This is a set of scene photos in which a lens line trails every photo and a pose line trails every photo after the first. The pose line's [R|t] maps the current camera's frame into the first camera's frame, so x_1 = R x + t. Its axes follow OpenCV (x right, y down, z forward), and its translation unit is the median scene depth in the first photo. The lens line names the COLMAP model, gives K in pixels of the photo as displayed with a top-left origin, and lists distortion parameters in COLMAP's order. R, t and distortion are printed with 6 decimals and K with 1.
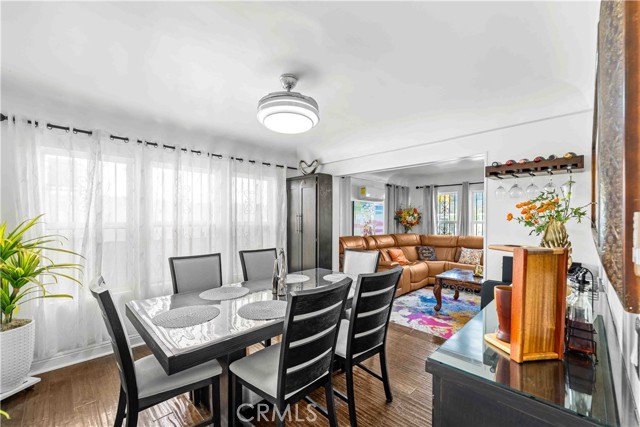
lens RADIAL K [[261.7, 0, 318.6], [0, 261.7, 219.5], [0, 0, 1]] dist [-0.006475, -0.000800]
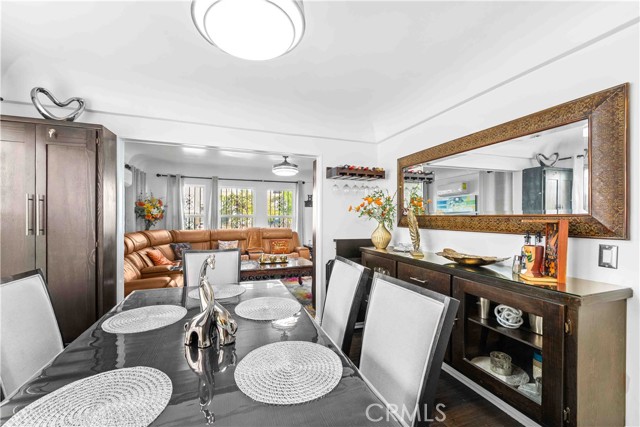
lens RADIAL K [[261.7, 0, 315.2], [0, 261.7, 217.0], [0, 0, 1]] dist [-0.006475, -0.000800]
pose [[0.416440, -0.002309, 0.909160, -0.202392], [-0.000494, 0.999996, 0.002766, 0.011739], [-0.909163, -0.001601, 0.416437, 0.219295]]
